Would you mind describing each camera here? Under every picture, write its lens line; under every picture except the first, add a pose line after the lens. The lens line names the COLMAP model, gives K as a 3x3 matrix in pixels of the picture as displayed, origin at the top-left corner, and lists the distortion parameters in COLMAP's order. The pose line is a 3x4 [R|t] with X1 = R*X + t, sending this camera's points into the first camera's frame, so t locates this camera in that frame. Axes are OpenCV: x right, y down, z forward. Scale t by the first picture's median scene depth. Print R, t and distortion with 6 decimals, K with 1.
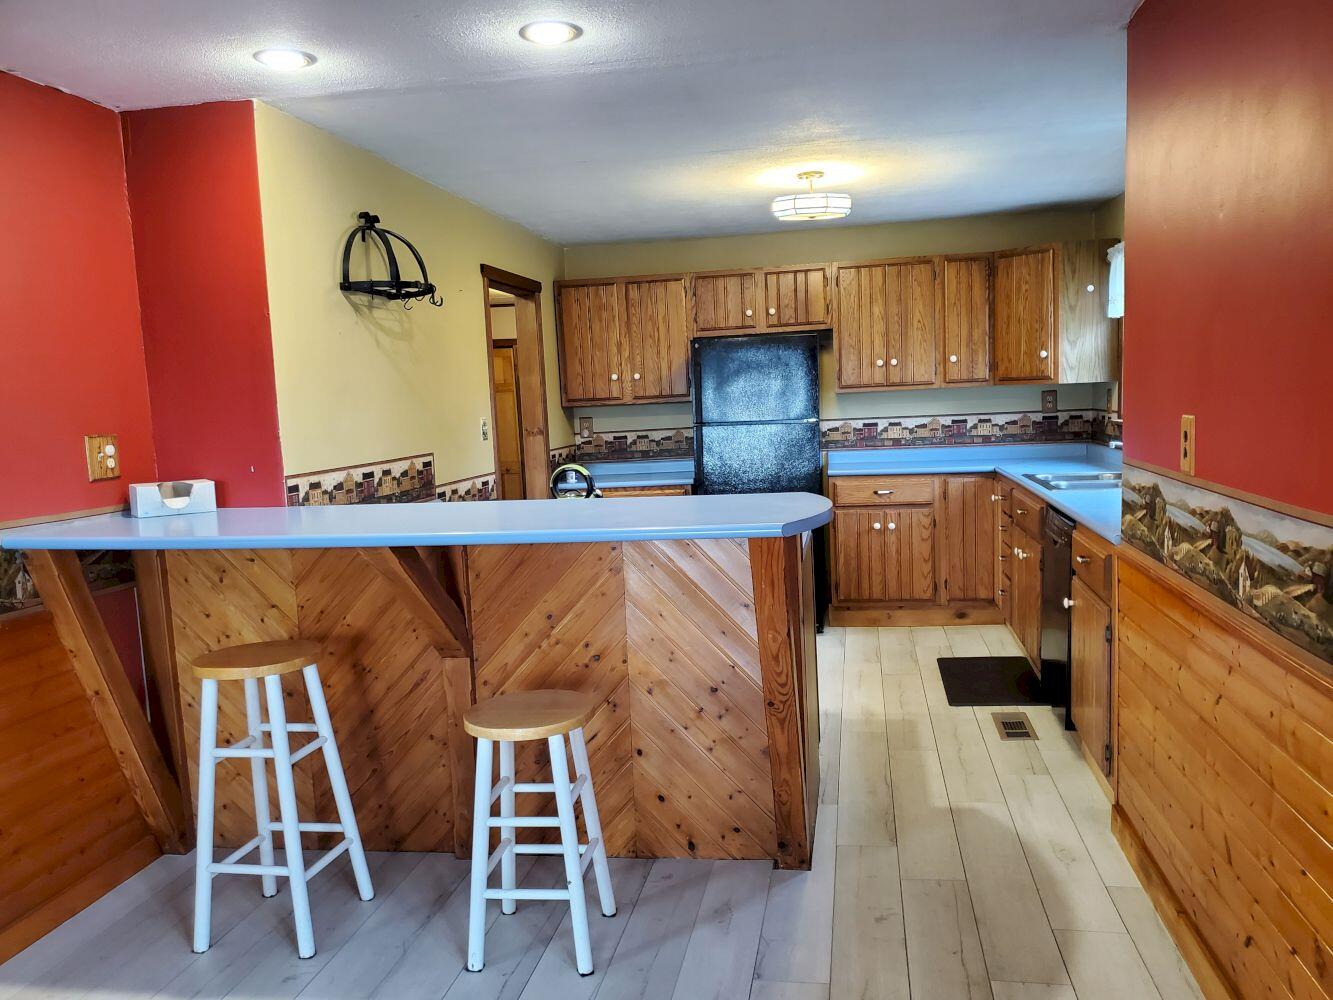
lens RADIAL K [[1007.6, 0, 658.8], [0, 1007.6, 530.7], [0, 0, 1]] dist [0.004347, -0.000387]
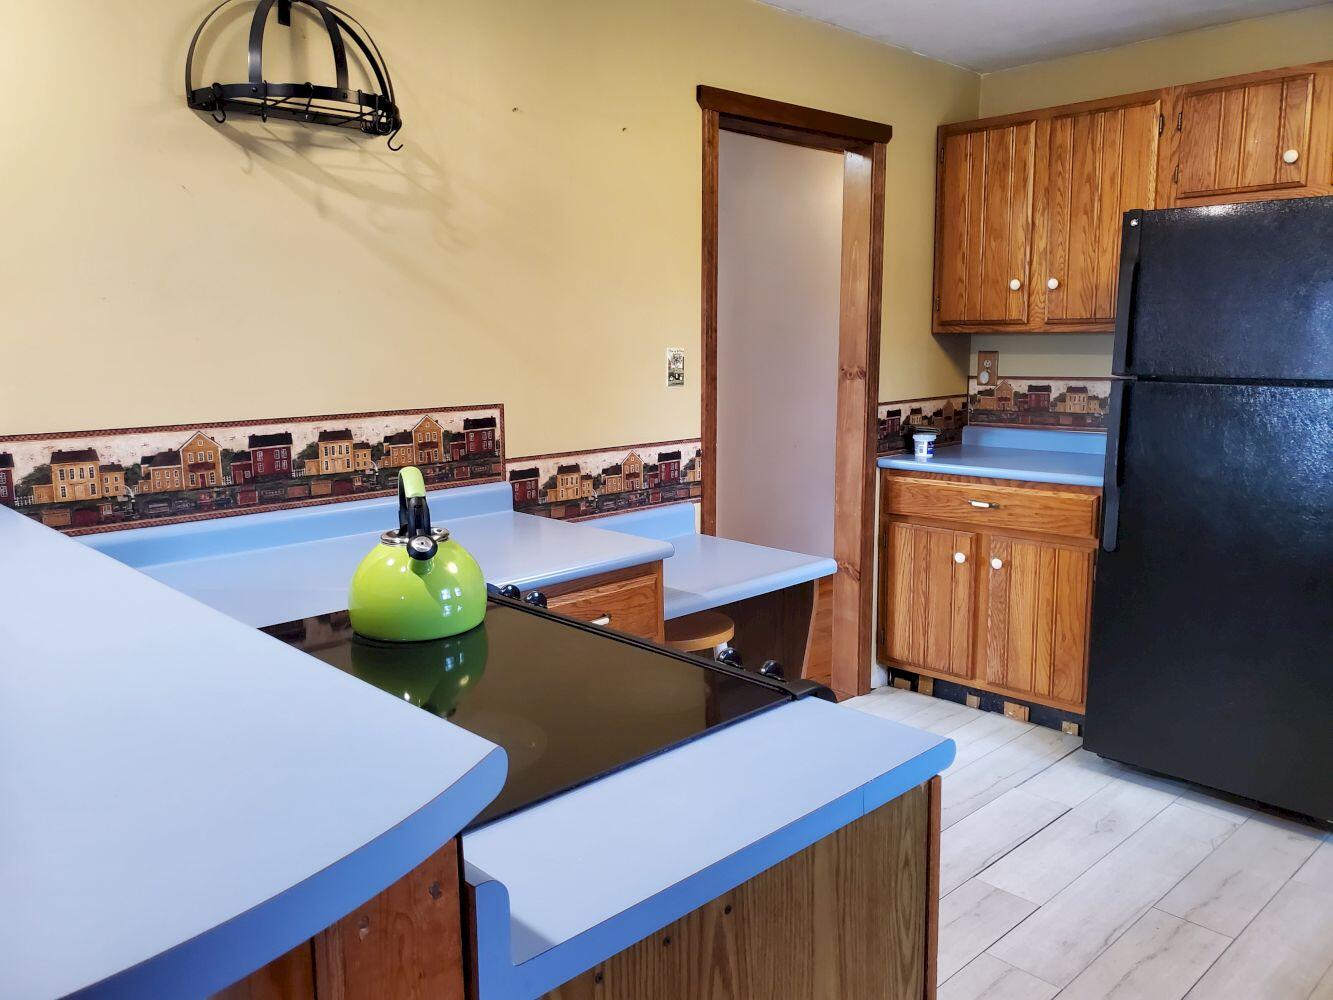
lens RADIAL K [[1055.7, 0, 666.5], [0, 1055.7, 500.0], [0, 0, 1]] dist [0.009954, 0.007862]
pose [[0.820823, 0.118271, -0.558804, 0.153959], [-0.096644, 0.992979, 0.068204, -0.053519], [0.562948, -0.001978, 0.826490, 0.398606]]
